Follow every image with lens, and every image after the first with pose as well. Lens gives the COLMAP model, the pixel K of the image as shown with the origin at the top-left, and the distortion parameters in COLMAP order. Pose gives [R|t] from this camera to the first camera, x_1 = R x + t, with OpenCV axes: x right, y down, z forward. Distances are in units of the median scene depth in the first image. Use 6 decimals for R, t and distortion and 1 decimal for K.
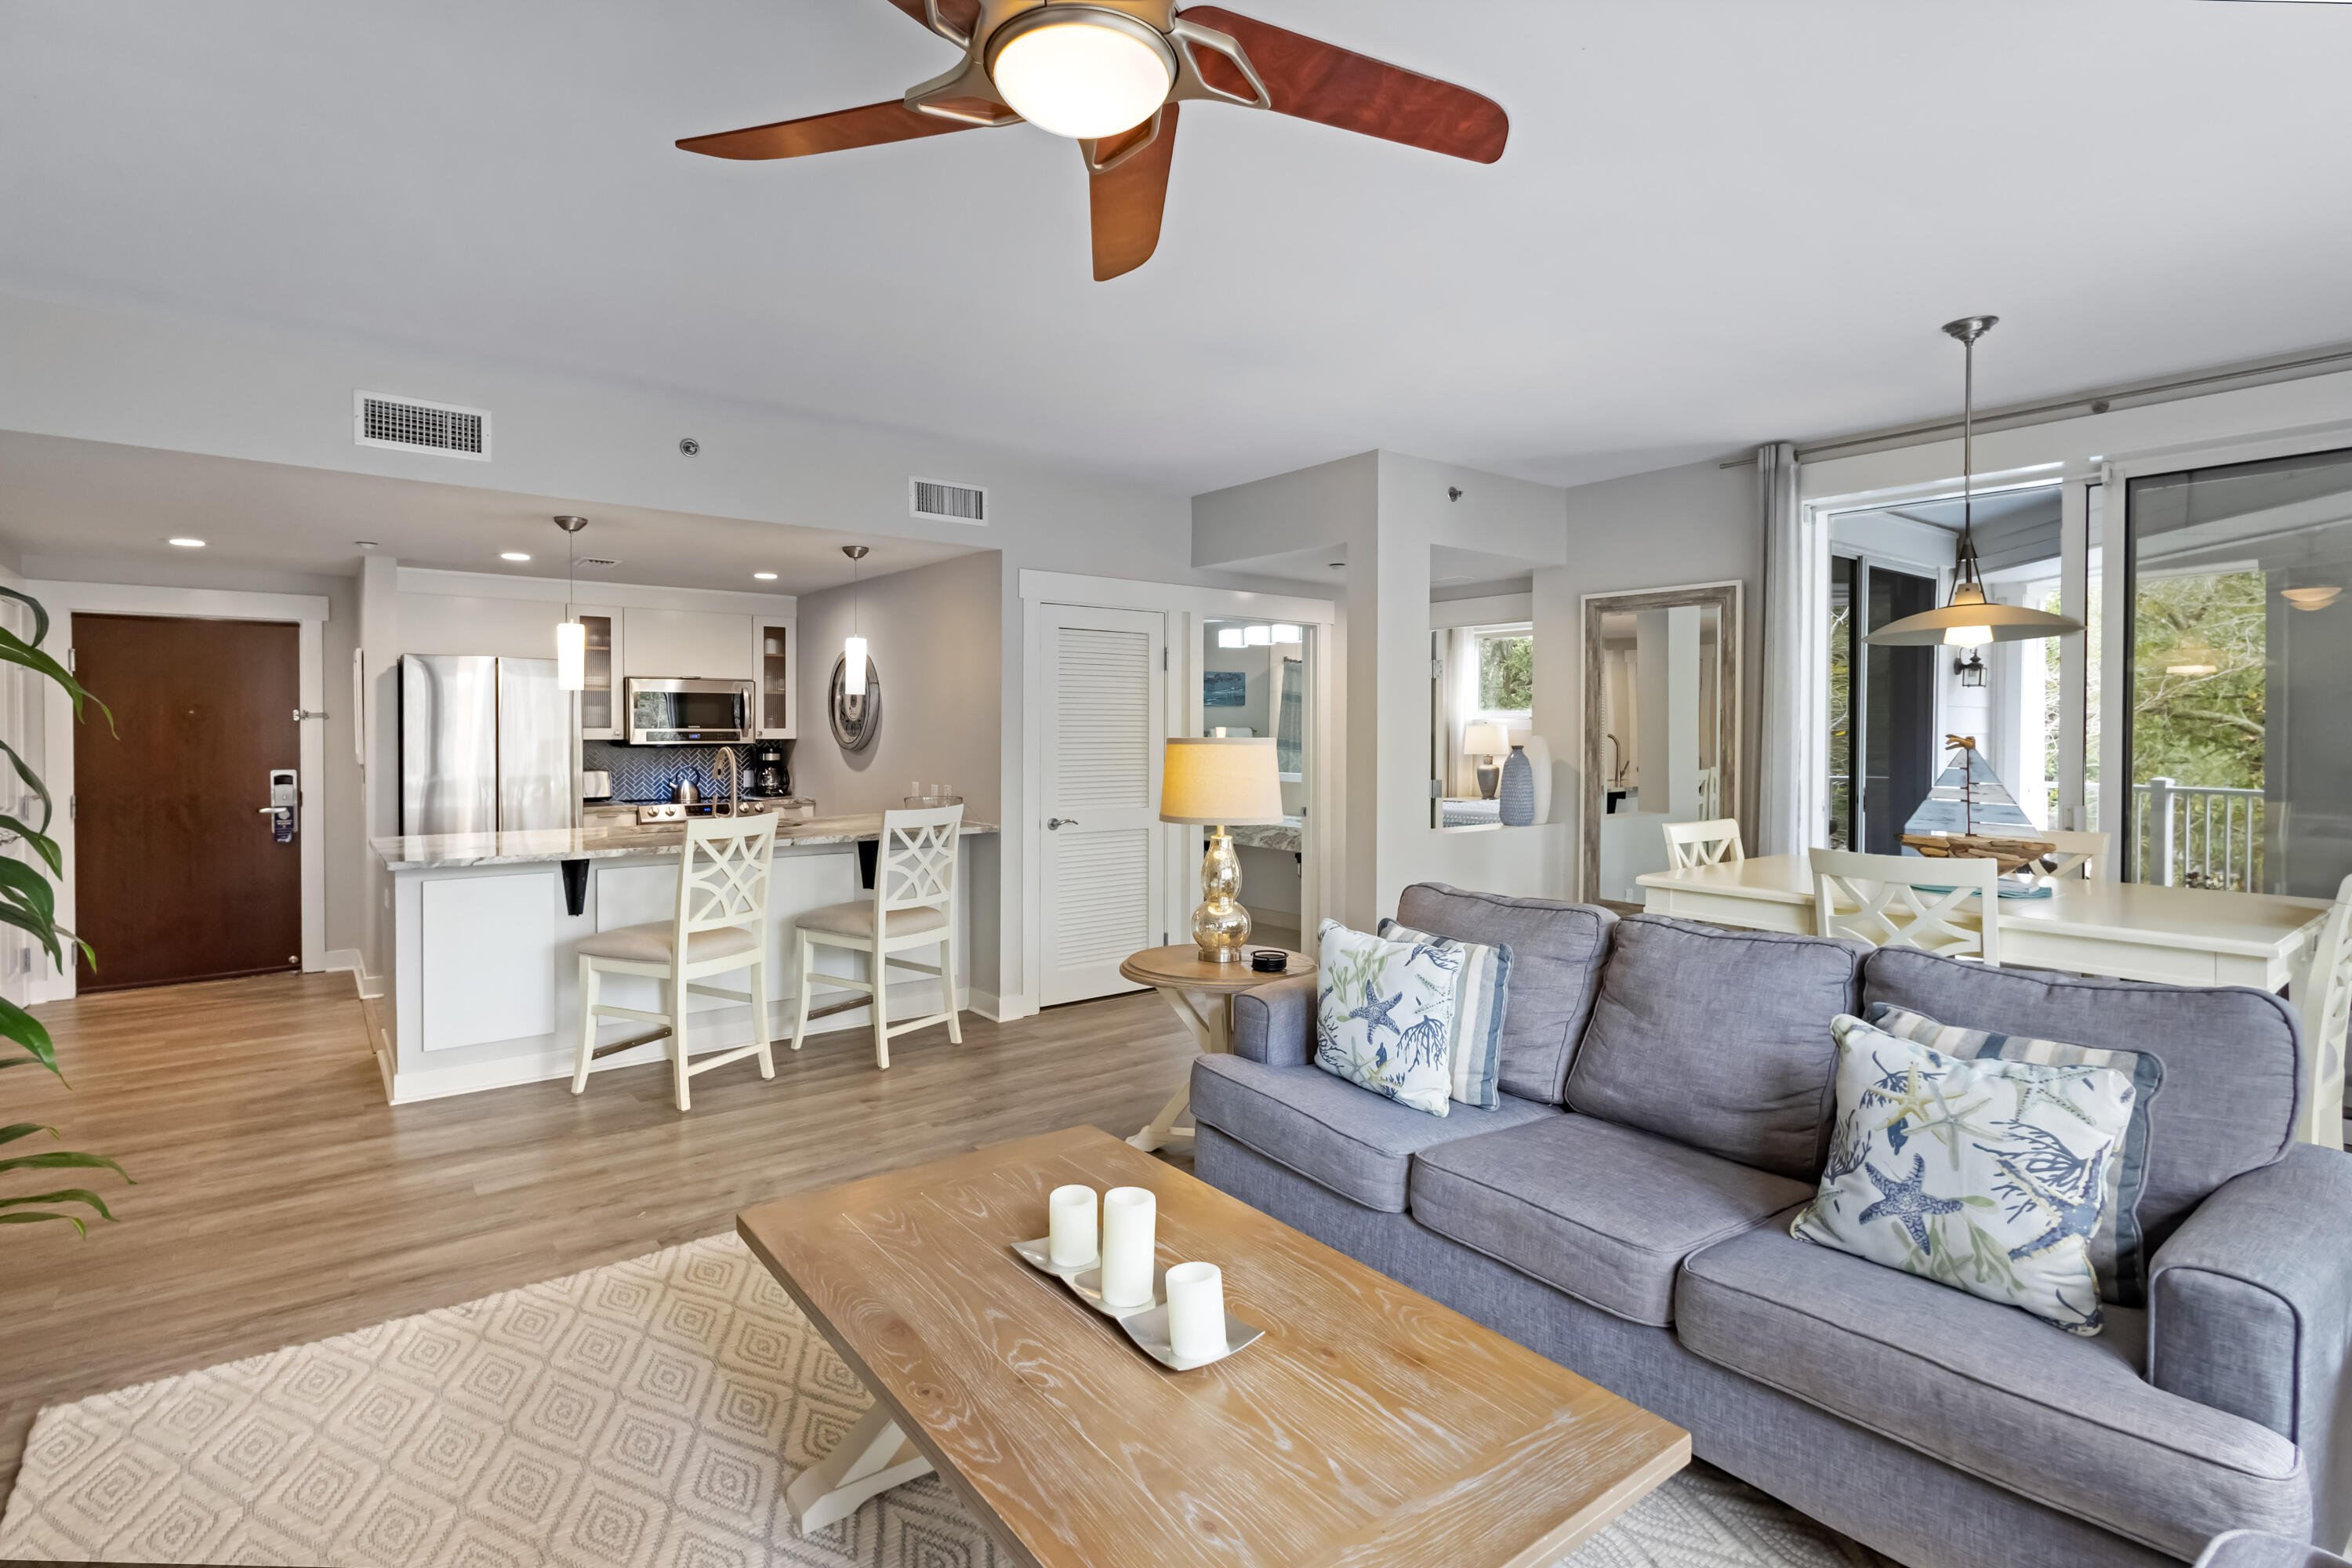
lens RADIAL K [[1154.5, 0, 1167.6], [0, 1154.5, 768.6], [0, 0, 1]] dist [0.006387, -0.000472]
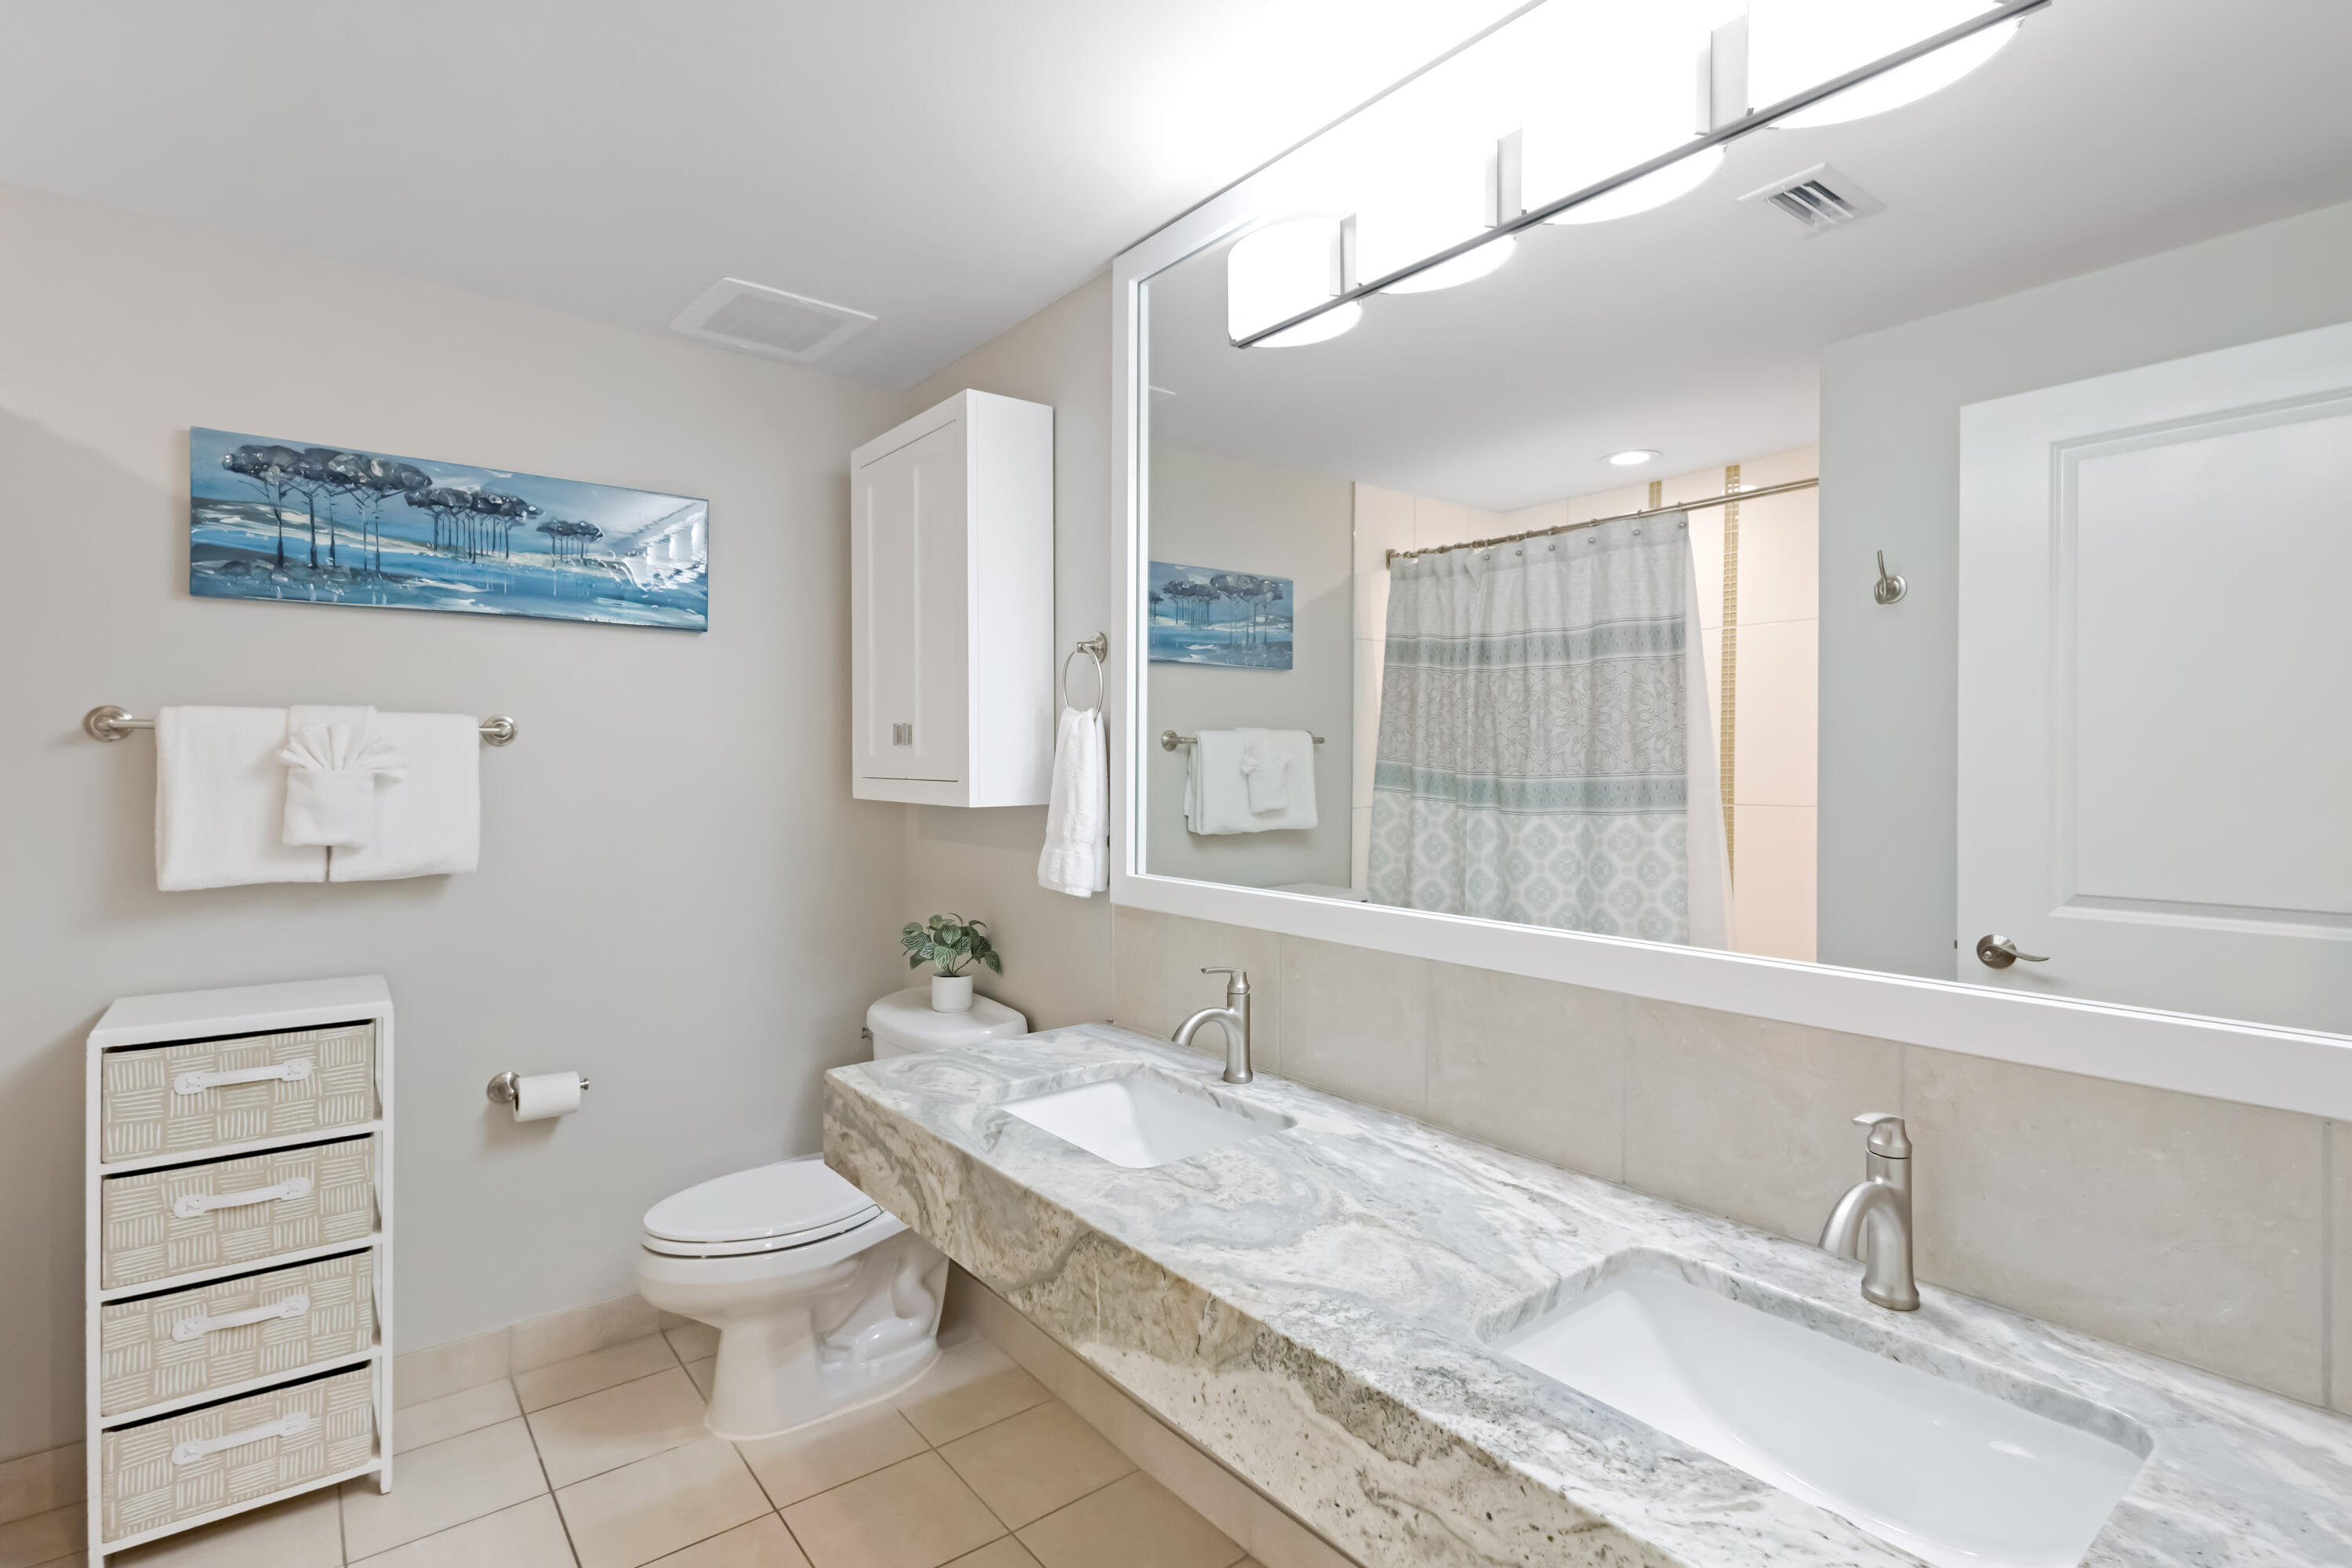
lens RADIAL K [[1154.5, 0, 1160.0], [0, 1154.5, 774.2], [0, 0, 1]] dist [0.006387, -0.000472]
pose [[0.999963, 0.008573, -0.000955, 0.032741], [-0.008595, 0.999617, -0.026311, -0.014867], [0.000729, 0.026318, 0.999653, 0.790102]]
